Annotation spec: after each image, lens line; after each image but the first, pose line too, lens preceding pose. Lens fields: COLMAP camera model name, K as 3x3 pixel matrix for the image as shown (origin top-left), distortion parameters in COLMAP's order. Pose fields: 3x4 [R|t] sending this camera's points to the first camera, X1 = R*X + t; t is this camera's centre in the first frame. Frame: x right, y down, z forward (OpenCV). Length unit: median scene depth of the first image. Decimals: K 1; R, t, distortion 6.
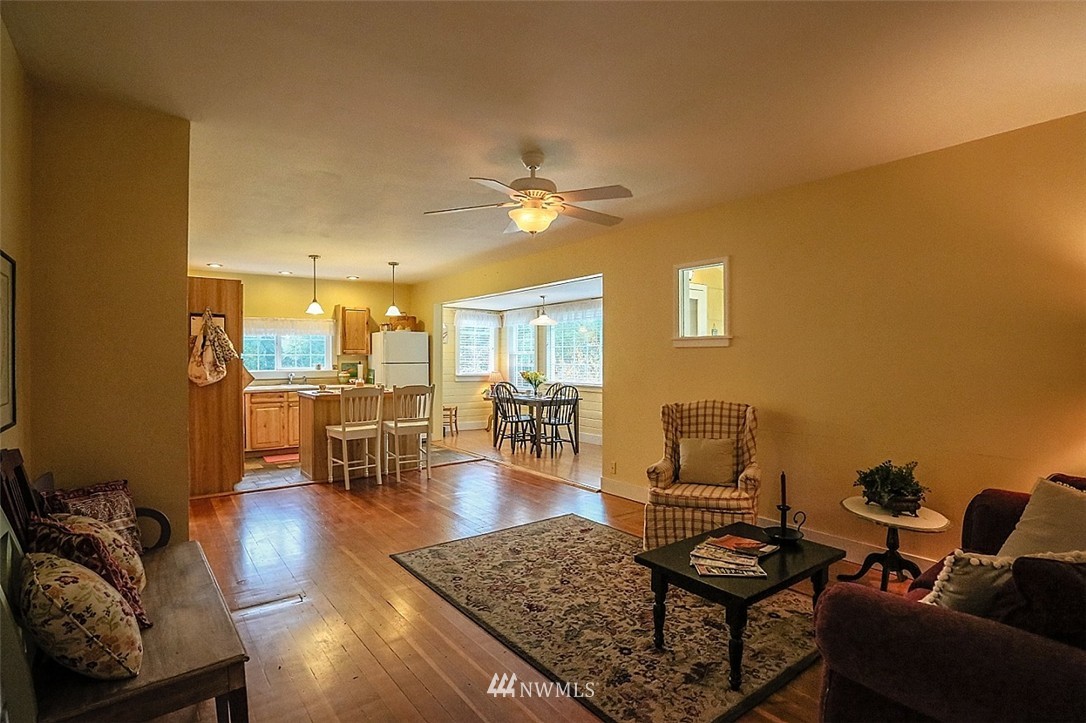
lens RADIAL K [[538.3, 0, 548.2], [0, 538.3, 358.1], [0, 0, 1]] dist [-0.056124, 0.019239]
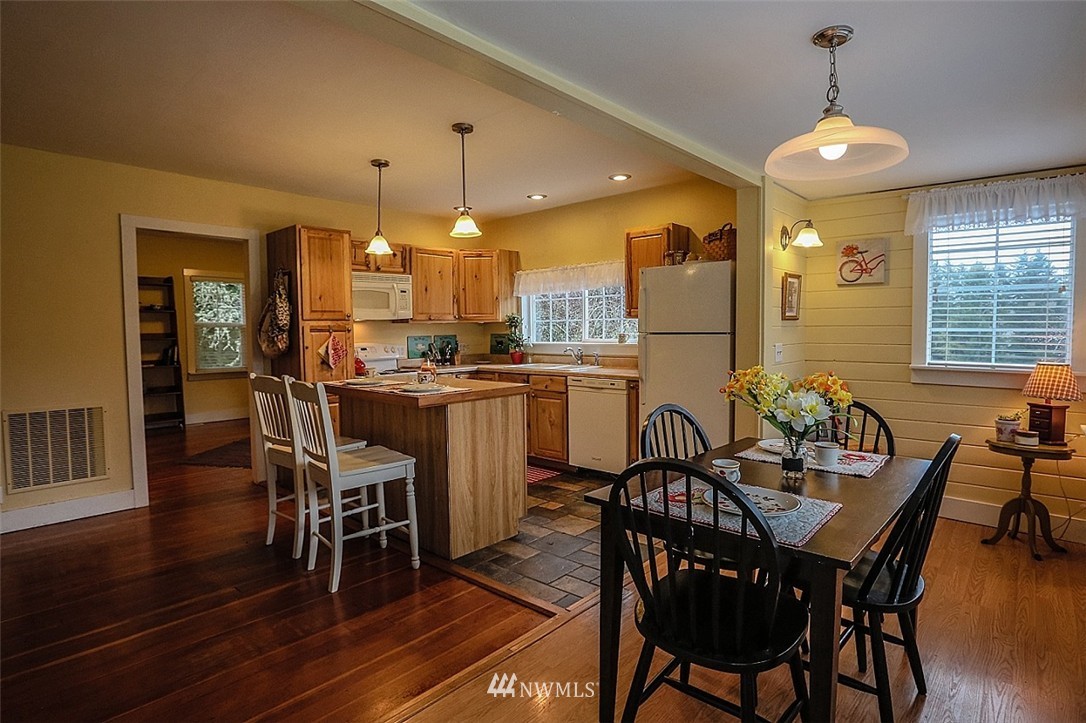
lens RADIAL K [[555.9, 0, 546.6], [0, 555.9, 358.8], [0, 0, 1]] dist [-0.055169, 0.019314]
pose [[0.182359, 0.052508, -0.981829, 0.291241], [0.007013, 0.998478, 0.054701, 0.006857], [0.983207, -0.016861, 0.181714, 1.269391]]
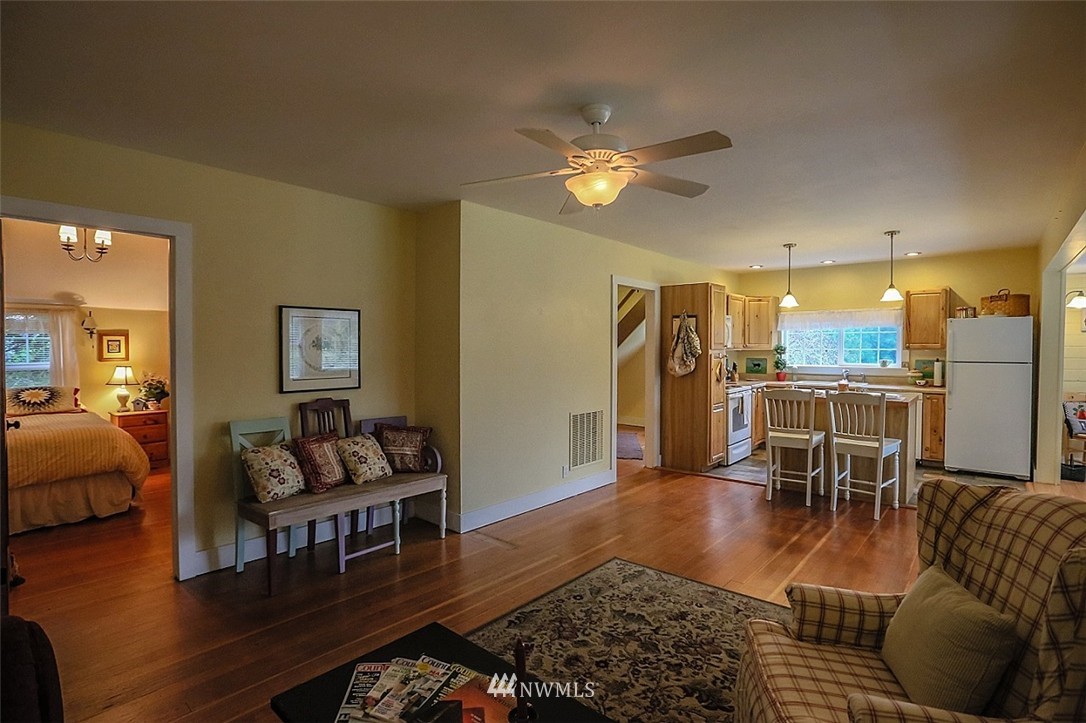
lens RADIAL K [[529.9, 0, 547.4], [0, 529.9, 358.1], [0, 0, 1]] dist [-0.052615, 0.019257]
pose [[0.207468, 0.024525, -0.977934, 0.439414], [-0.003131, 0.999697, 0.024407, -0.017560], [0.978237, -0.002002, 0.207482, 0.468925]]
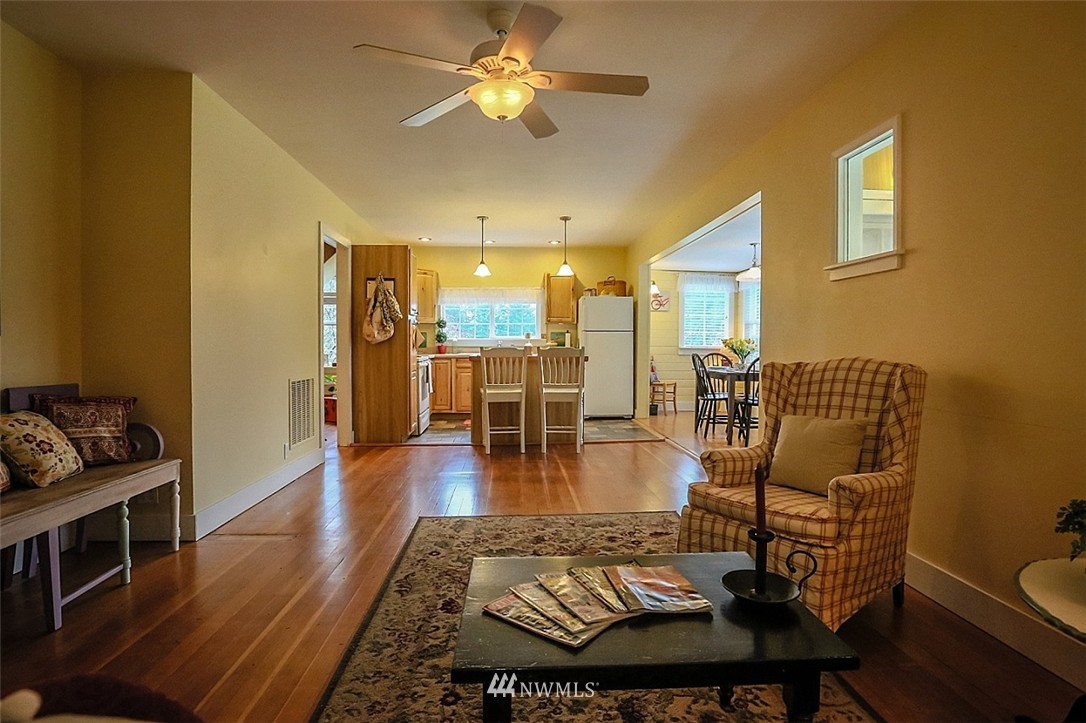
lens RADIAL K [[560.6, 0, 549.2], [0, 560.6, 357.3], [0, 0, 1]] dist [-0.058576, 0.023430]
pose [[0.836320, 0.017354, -0.547967, 0.282192], [-0.005674, 0.999719, 0.023001, 0.051919], [0.548213, -0.016127, 0.836183, 0.230401]]
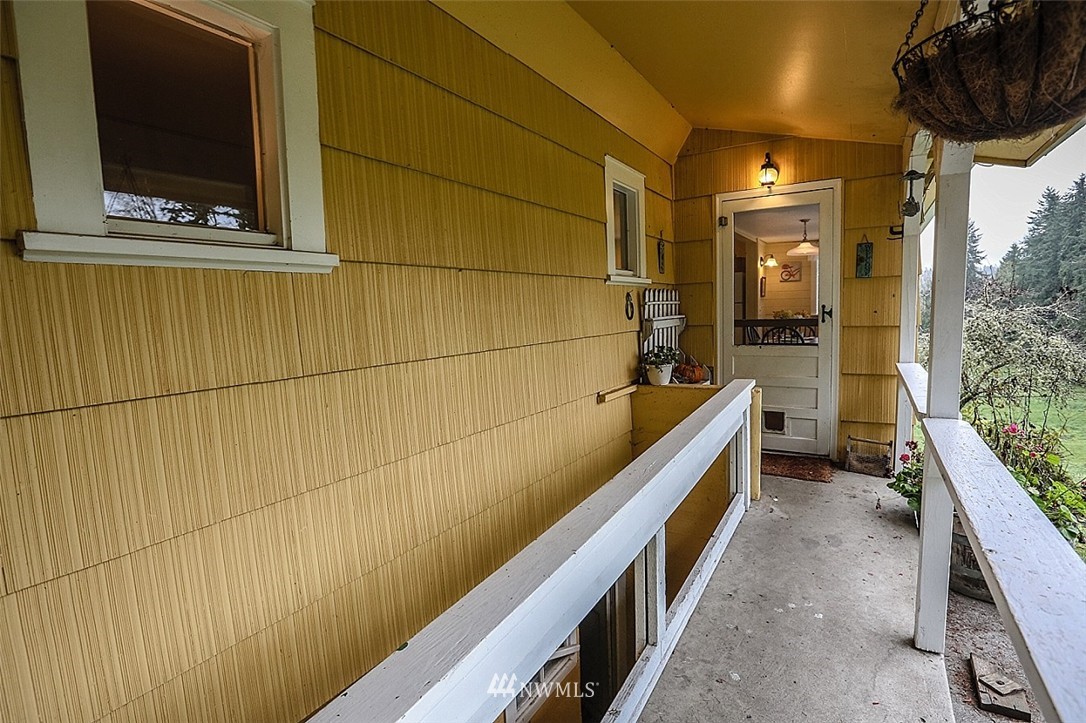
lens RADIAL K [[538.3, 0, 548.2], [0, 538.3, 358.1], [0, 0, 1]] dist [-0.056124, 0.019239]
pose [[0.389330, 0.076839, -0.917888, 0.900779], [0.035045, 0.994557, 0.098121, -0.000120], [0.920431, -0.070369, 0.384518, 0.457675]]
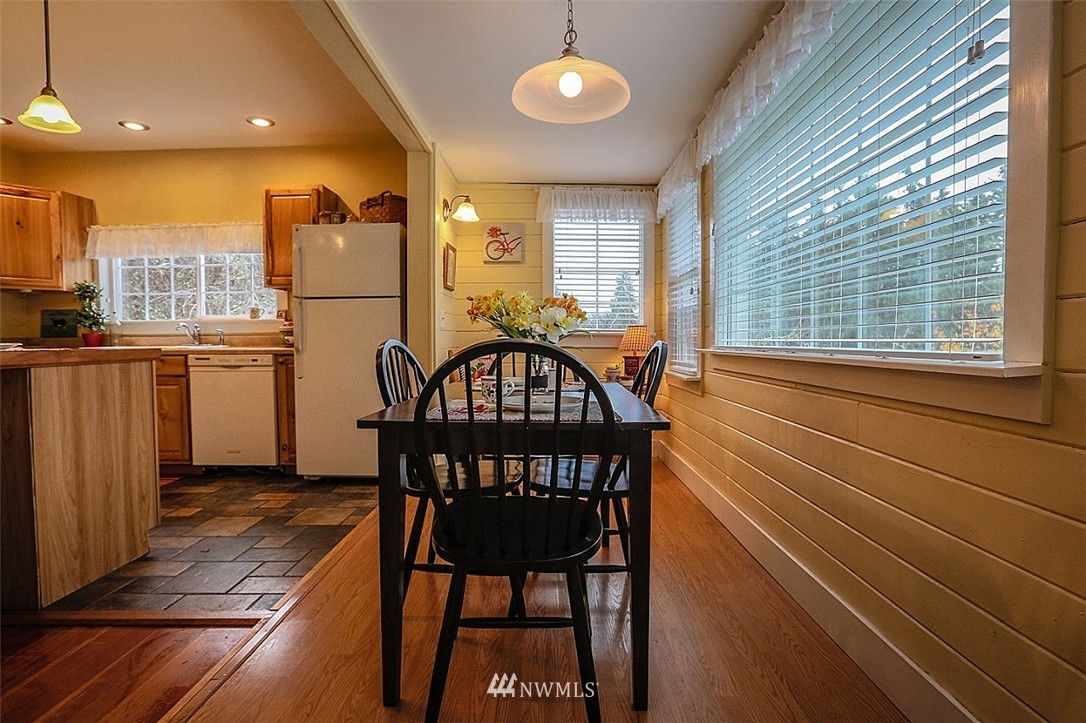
lens RADIAL K [[538.3, 0, 548.2], [0, 538.3, 358.1], [0, 0, 1]] dist [-0.056124, 0.019239]
pose [[0.792676, 0.020079, -0.609313, 0.198096], [0.001612, 0.999385, 0.035030, 0.068597], [0.609641, -0.028750, 0.792156, 1.206377]]
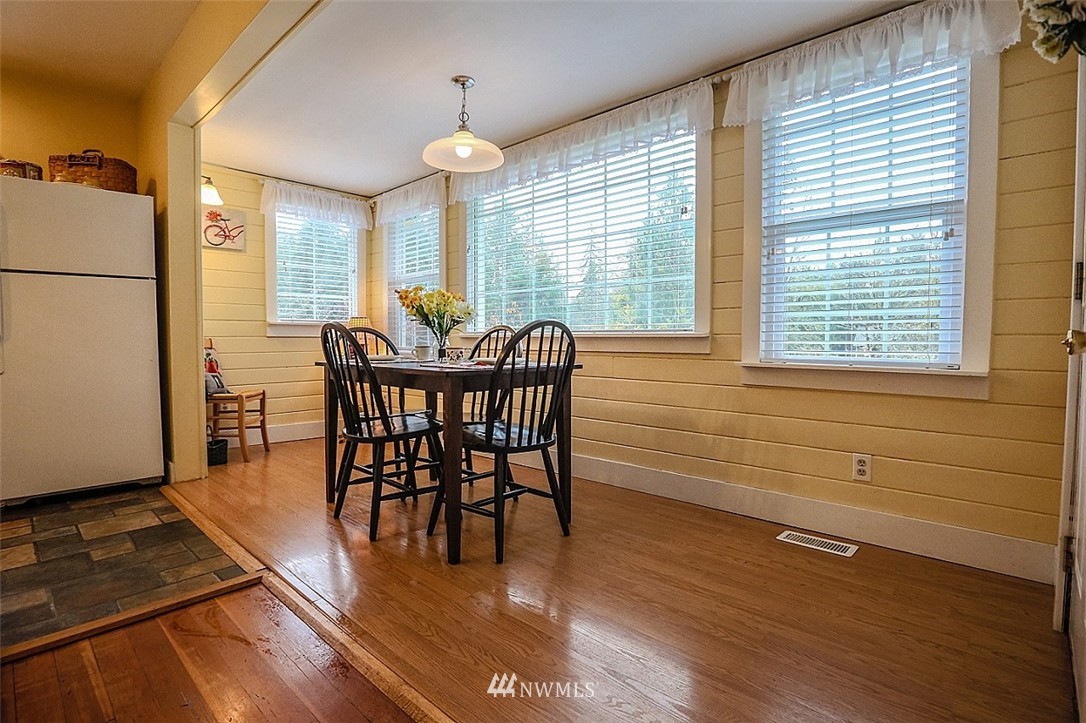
lens RADIAL K [[538.3, 0, 548.2], [0, 538.3, 358.1], [0, 0, 1]] dist [-0.056124, 0.019239]
pose [[0.986039, -0.008064, 0.166316, -0.019921], [0.001327, 0.999176, 0.040576, 0.081689], [-0.166507, -0.039789, 0.985237, 0.960321]]
